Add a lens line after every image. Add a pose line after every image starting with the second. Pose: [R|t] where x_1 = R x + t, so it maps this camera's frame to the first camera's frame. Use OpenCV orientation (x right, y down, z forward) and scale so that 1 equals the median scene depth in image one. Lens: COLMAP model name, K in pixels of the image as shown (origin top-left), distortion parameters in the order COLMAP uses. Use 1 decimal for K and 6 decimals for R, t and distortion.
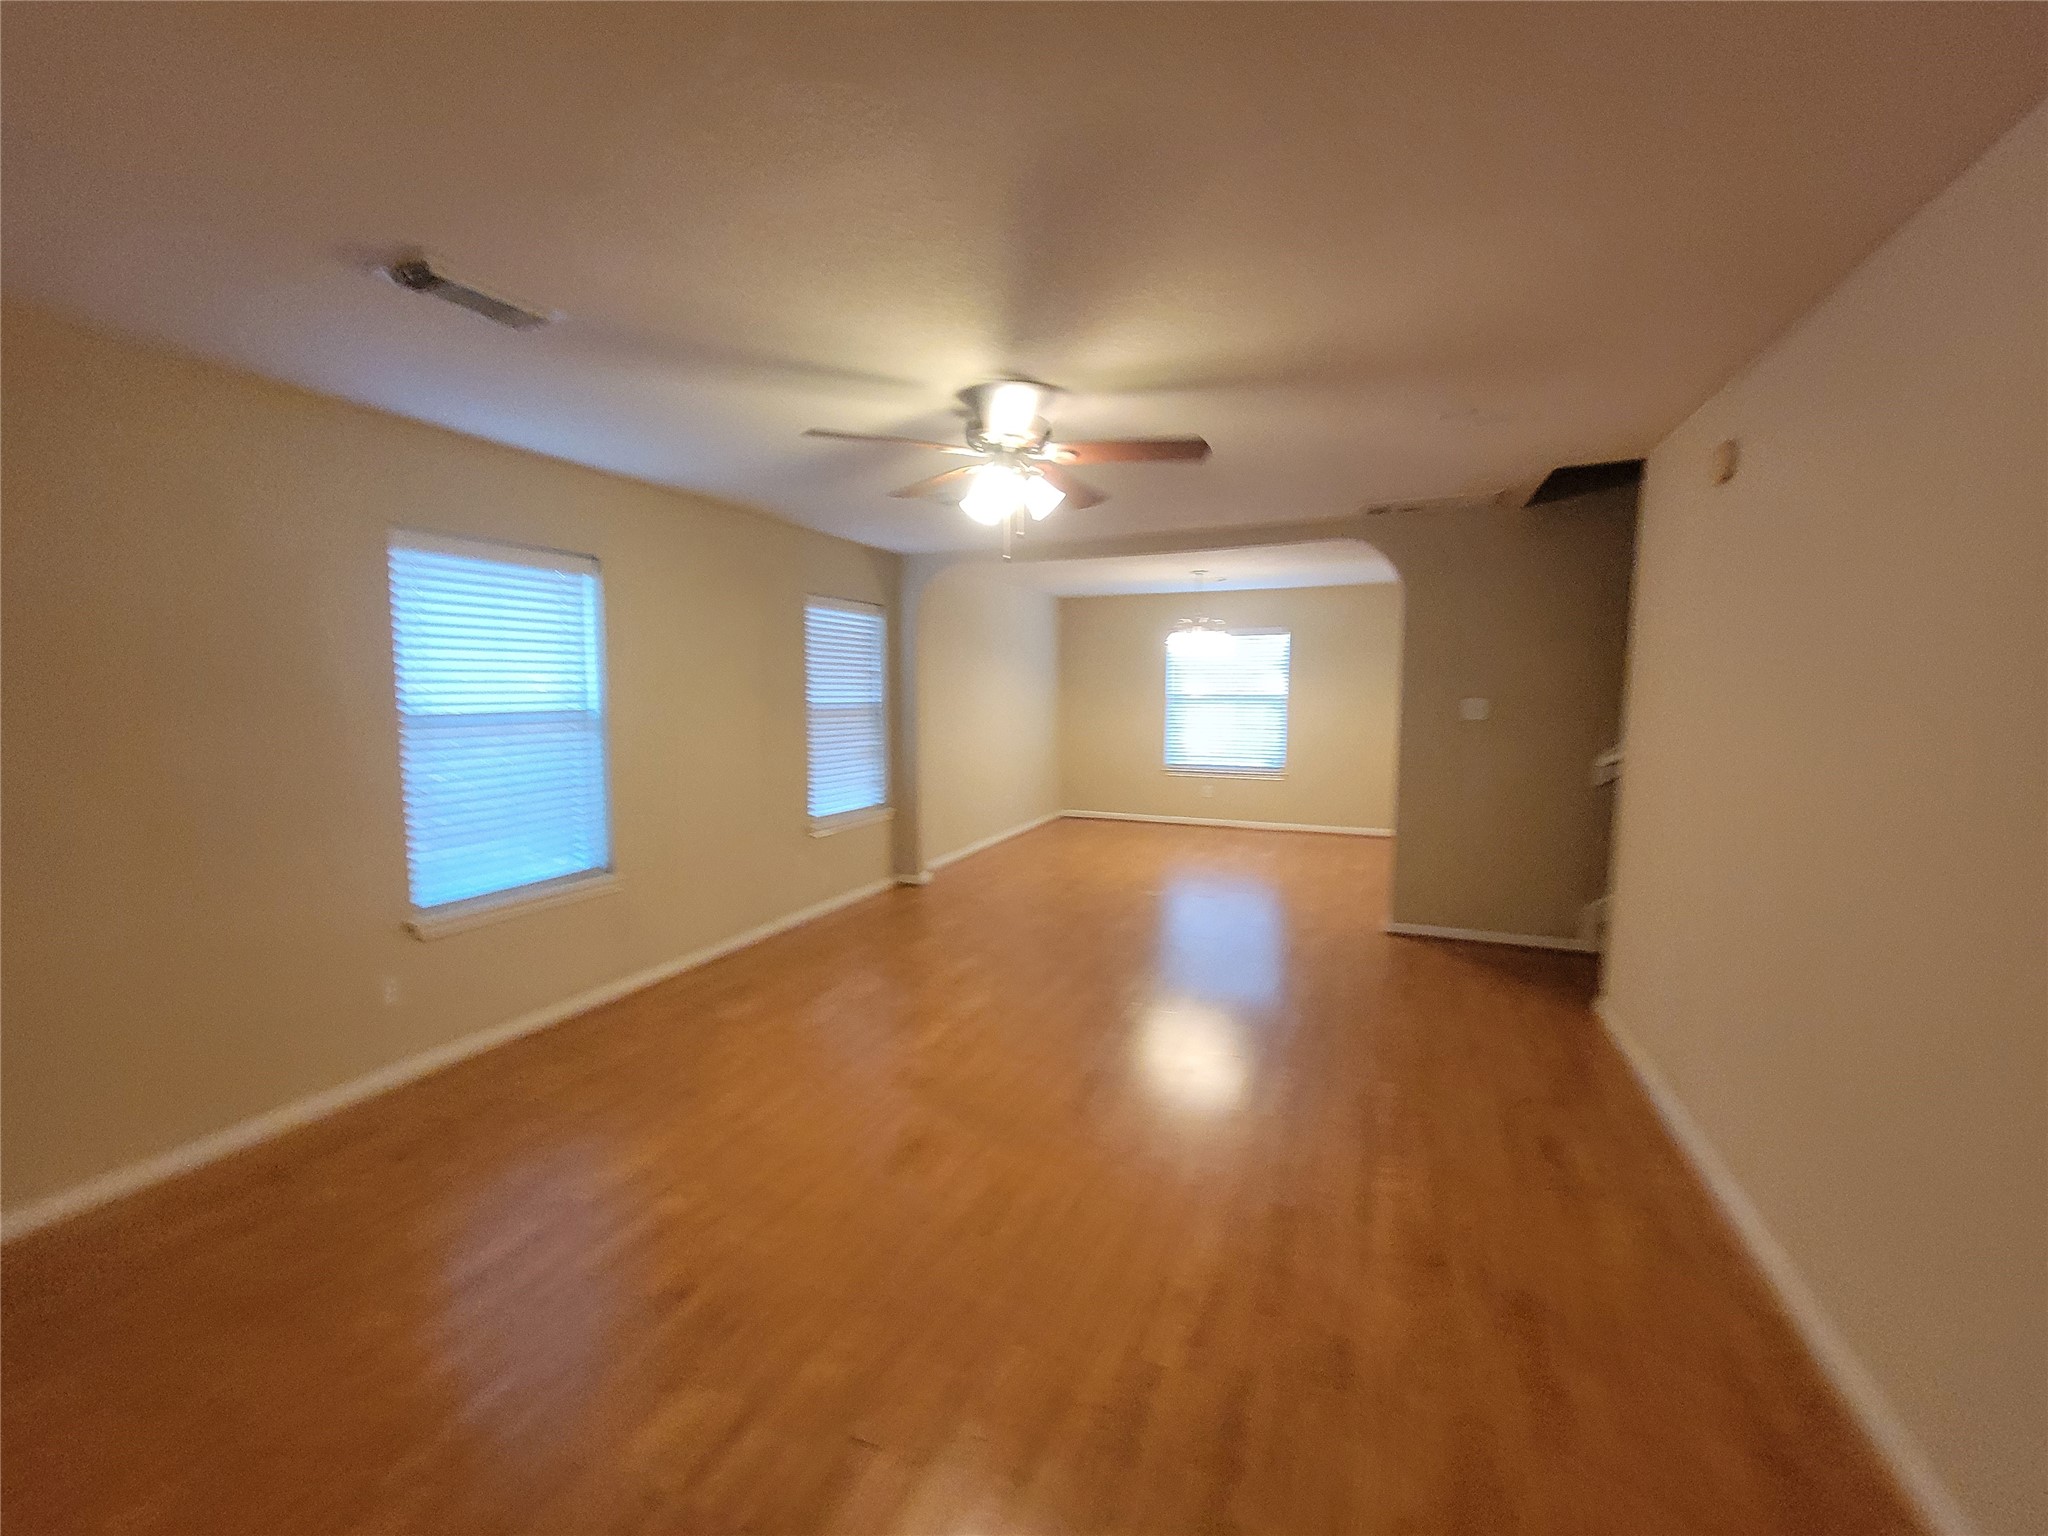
lens RADIAL K [[847.5, 0, 1030.7], [0, 847.5, 764.1], [0, 0, 1]] dist [0.000048, 0.000216]
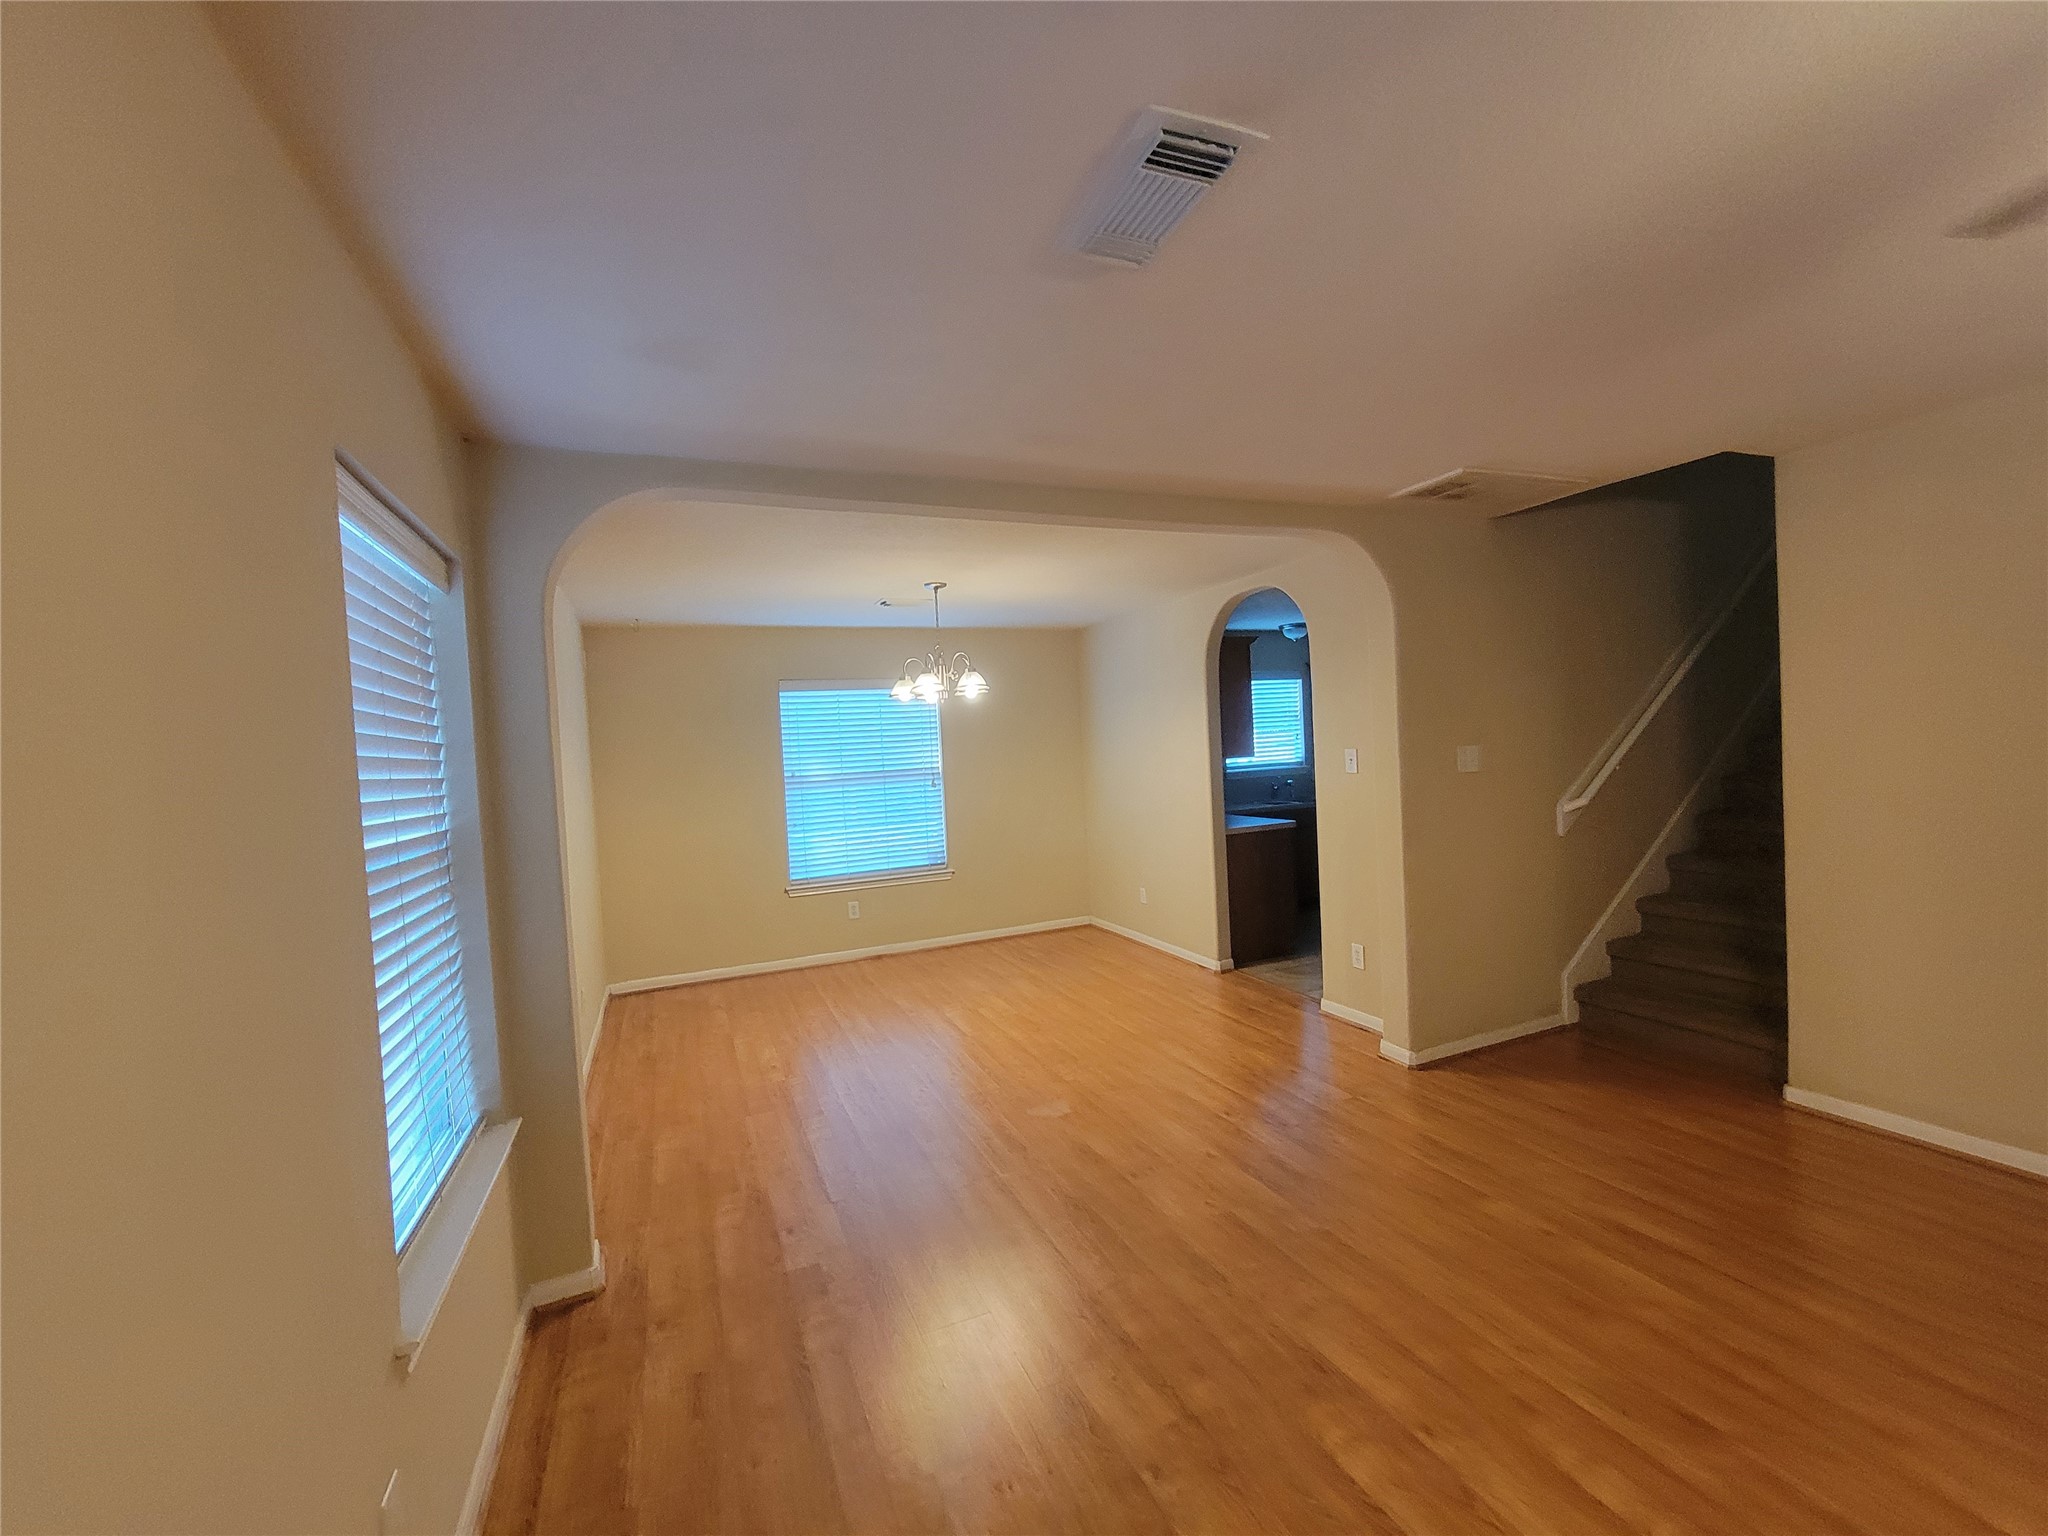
lens RADIAL K [[843.6, 0, 1024.2], [0, 843.6, 773.0], [0, 0, 1]] dist [0.000152, 0.000147]
pose [[0.697754, -0.057752, 0.714005, -0.271724], [0.118077, 0.992383, -0.035121, -0.058801], [-0.706539, 0.108813, 0.699259, 0.601819]]
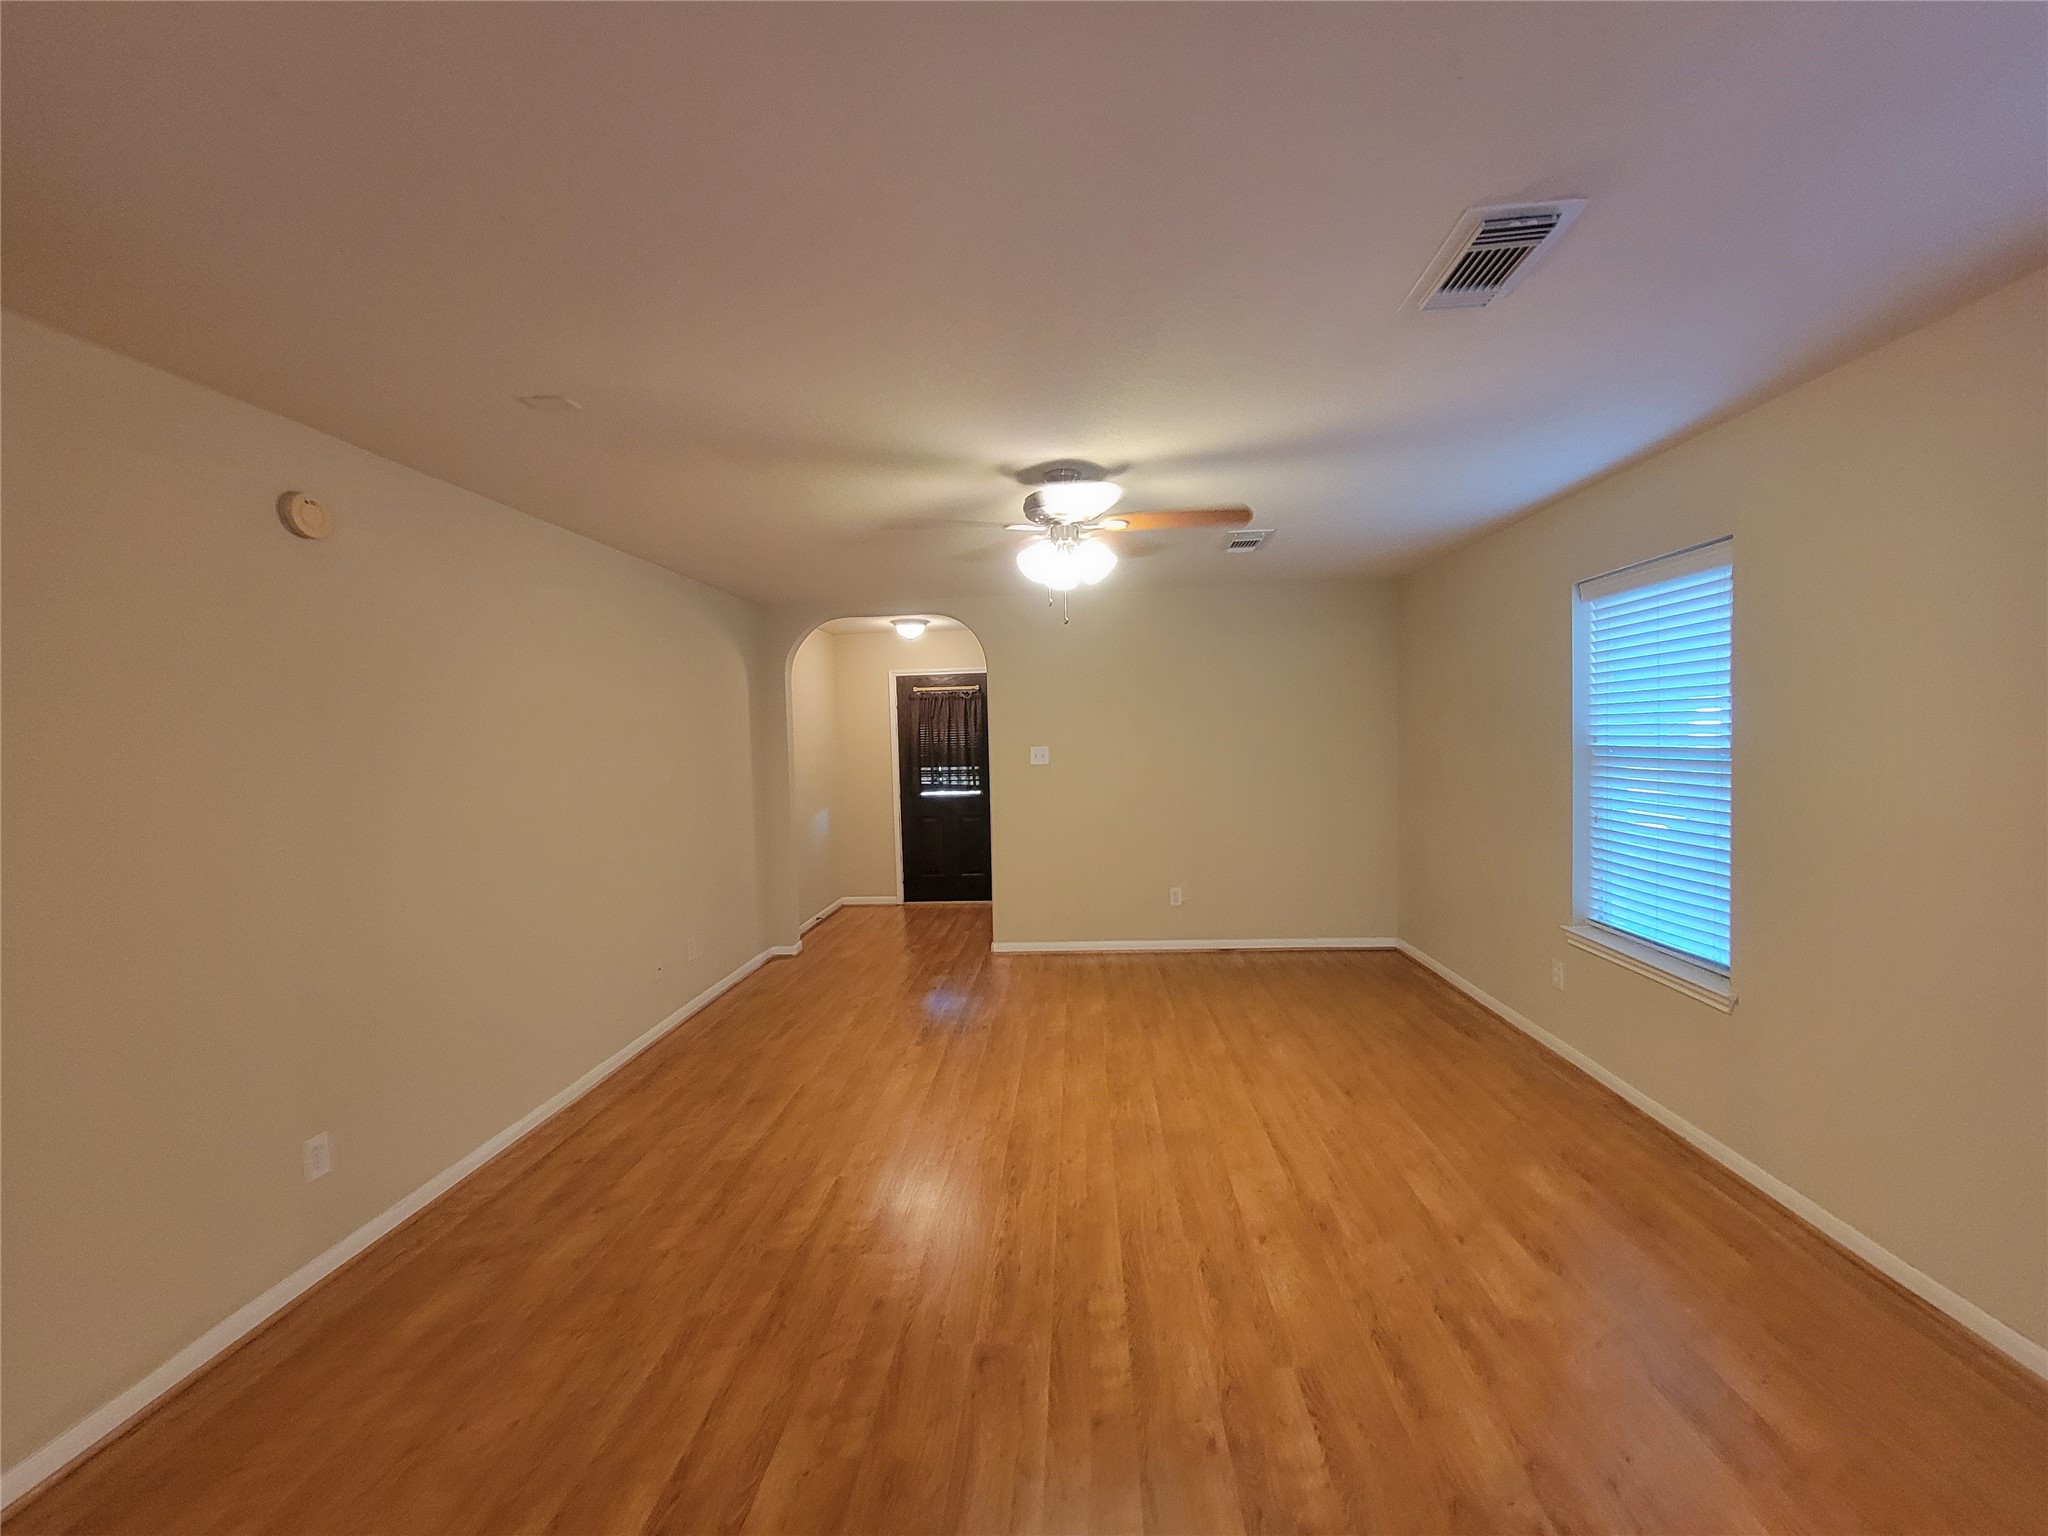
lens RADIAL K [[841.3, 0, 1030.2], [0, 841.3, 777.2], [0, 0, 1]] dist [0.000631, 0.000114]
pose [[-0.941907, 0.045689, -0.332752, 0.180292], [0.000147, 0.990760, 0.135623, -0.090997], [0.335874, 0.127696, -0.933211, 0.961587]]
